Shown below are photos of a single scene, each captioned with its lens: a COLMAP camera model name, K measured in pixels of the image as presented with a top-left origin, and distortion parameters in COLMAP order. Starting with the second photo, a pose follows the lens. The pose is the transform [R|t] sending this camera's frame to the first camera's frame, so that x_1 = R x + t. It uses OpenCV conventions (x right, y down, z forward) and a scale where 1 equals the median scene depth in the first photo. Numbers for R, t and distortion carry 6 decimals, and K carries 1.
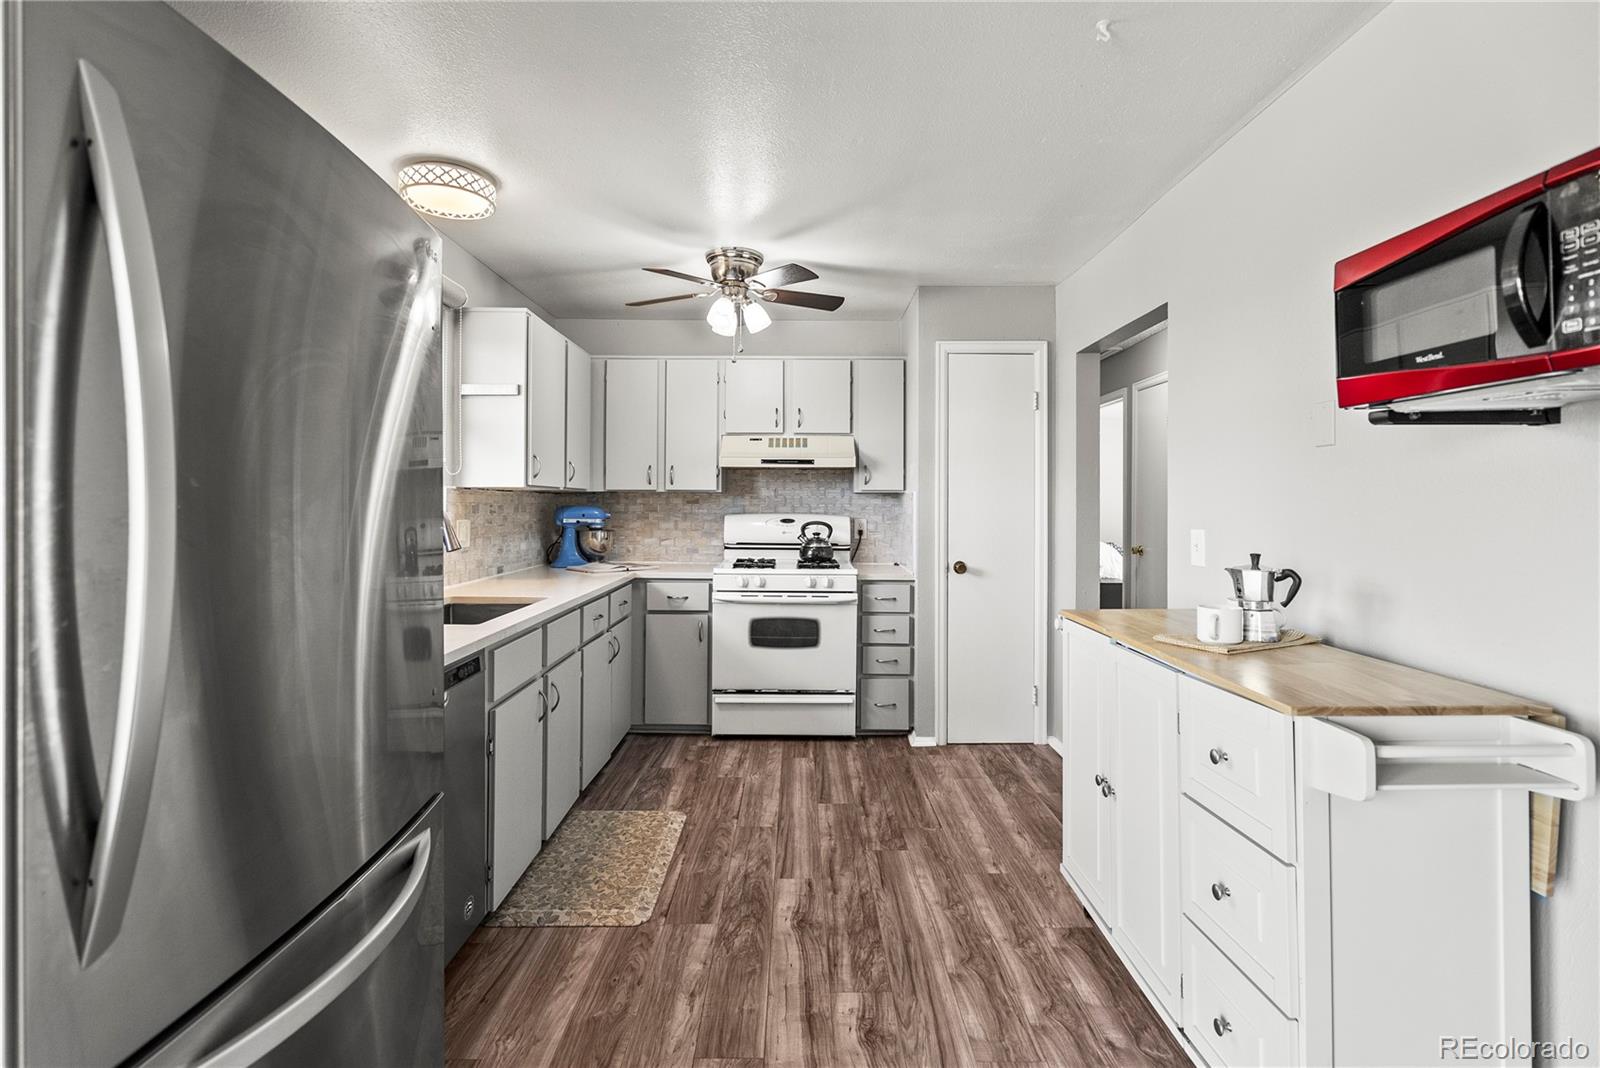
lens RADIAL K [[748.9, 0, 804.4], [0, 748.9, 498.7], [0, 0, 1]] dist [-0.001759, 0.000193]
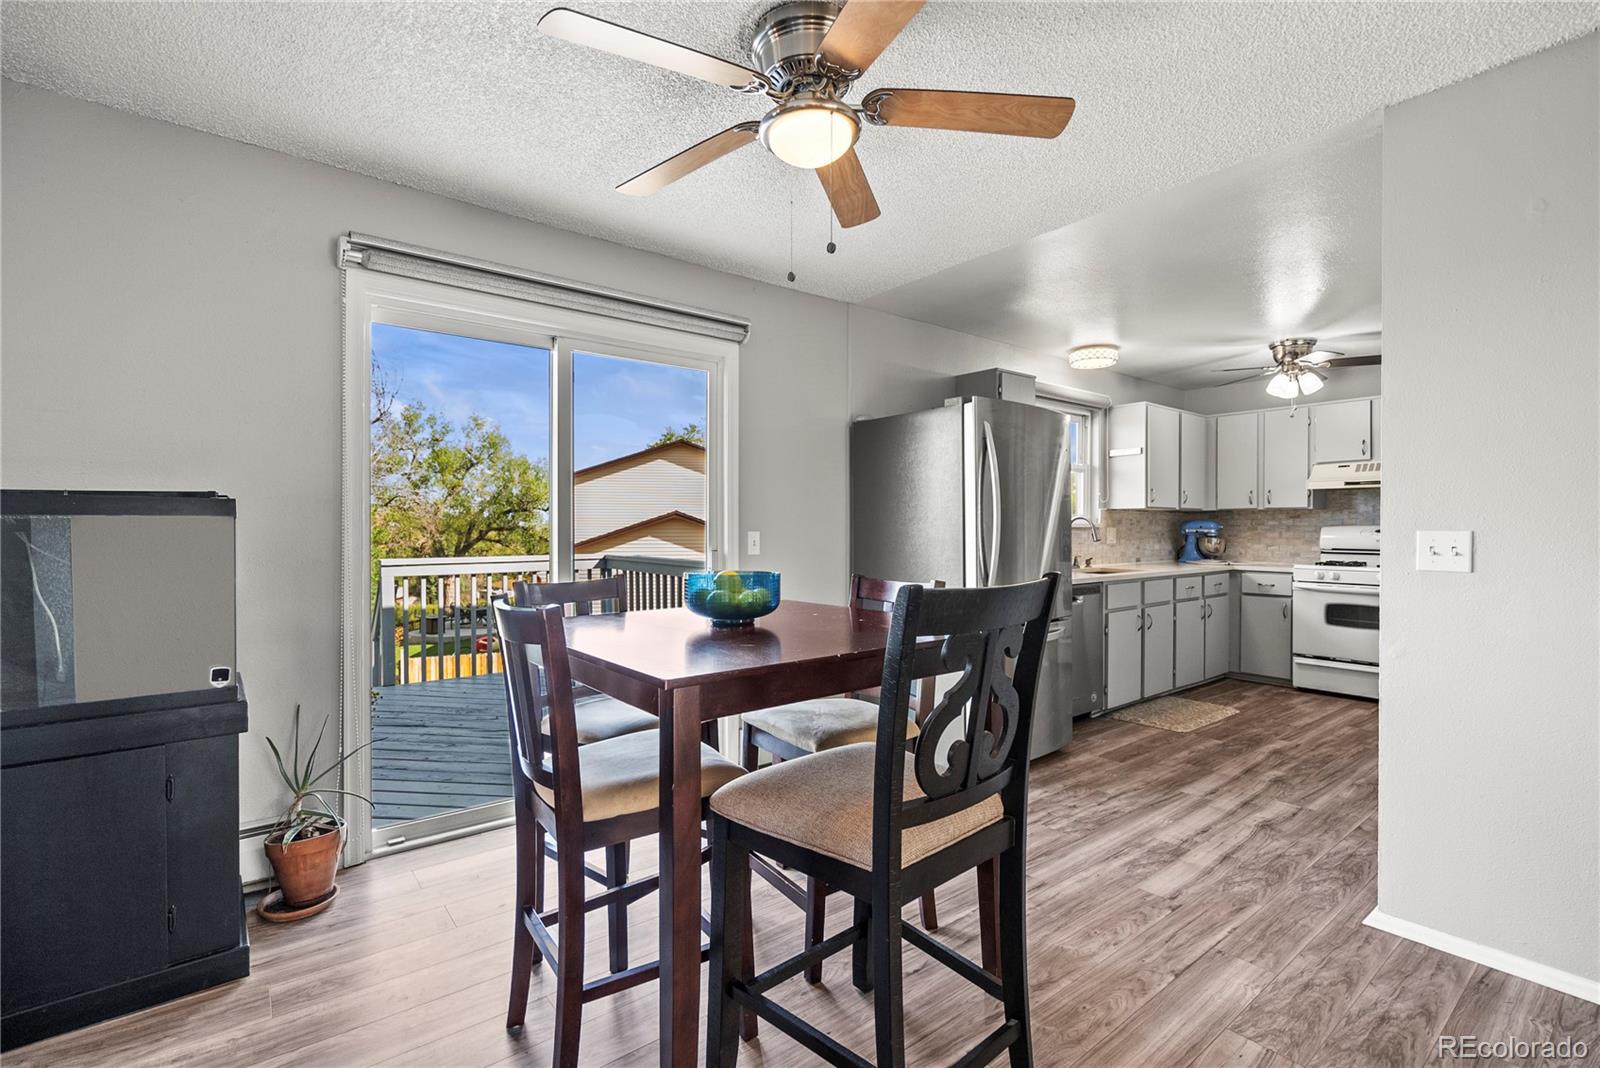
lens RADIAL K [[725.4, 0, 800.0], [0, 725.4, 534.0], [0, 0, 1]] dist [0.000318, 0.000222]
pose [[0.613815, 0.003094, -0.789444, 0.431065], [0.007127, 0.999930, 0.009460, 0.021872], [0.789417, -0.011434, 0.613750, -0.606084]]
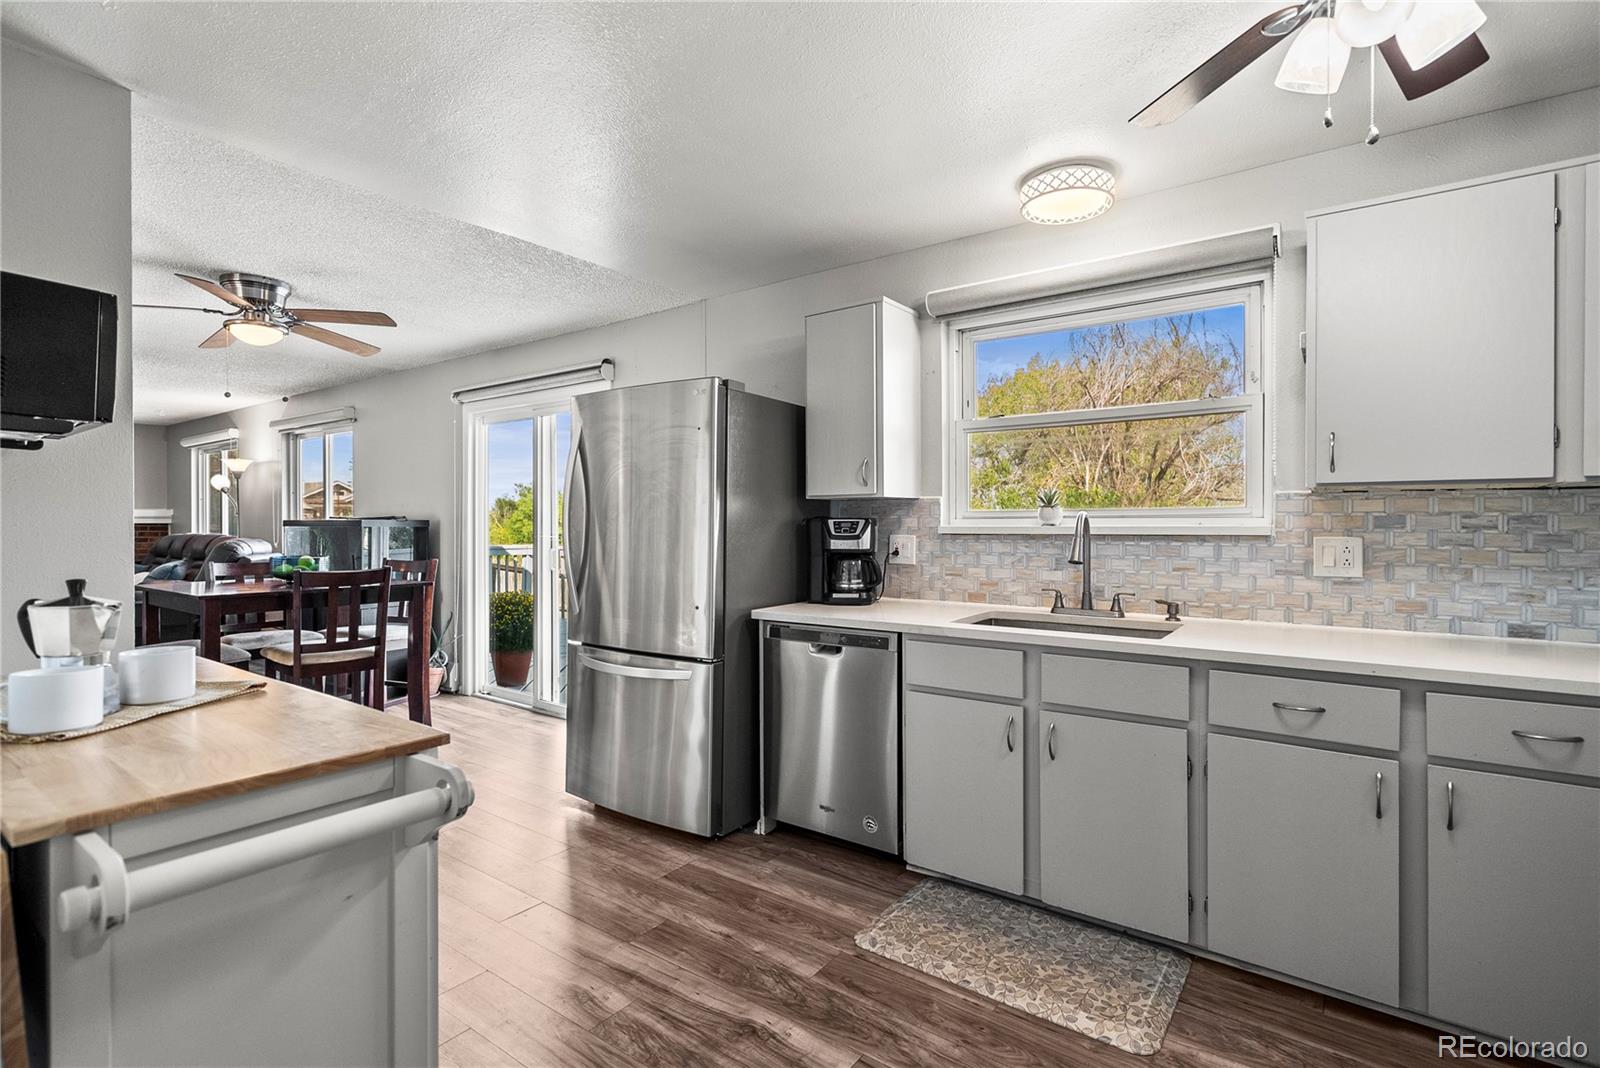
lens RADIAL K [[747.3, 0, 796.3], [0, 747.3, 521.9], [0, 0, 1]] dist [-0.000493, 0.000808]
pose [[-0.596401, -0.002804, -0.802682, 0.406976], [0.004090, 0.999970, -0.006532, 0.017157], [0.802676, -0.007179, -0.596372, 1.010273]]
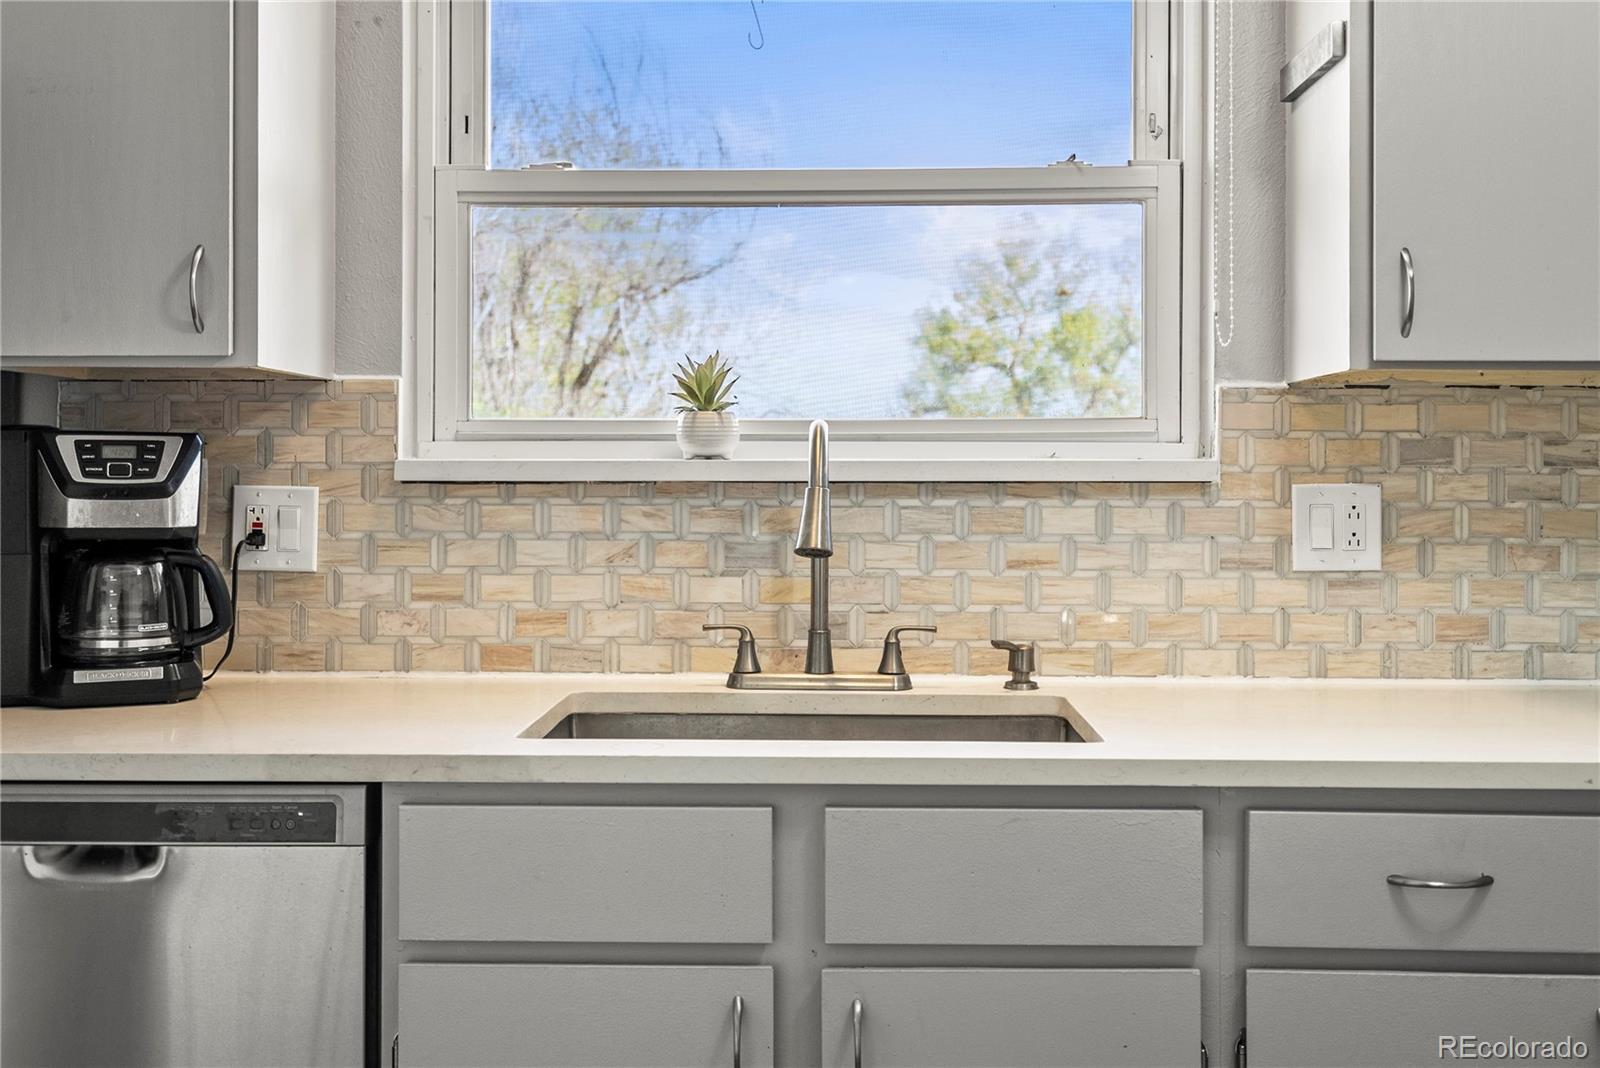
lens RADIAL K [[1650.9, 0, 797.8], [0, 1650.9, 473.6], [0, 0, 1]] dist [0.006255, 0.002428]
pose [[-0.034296, -0.004863, -0.999400, 0.264475], [0.001602, 0.999987, -0.004921, 0.027243], [0.999410, -0.001769, -0.034287, 0.792391]]
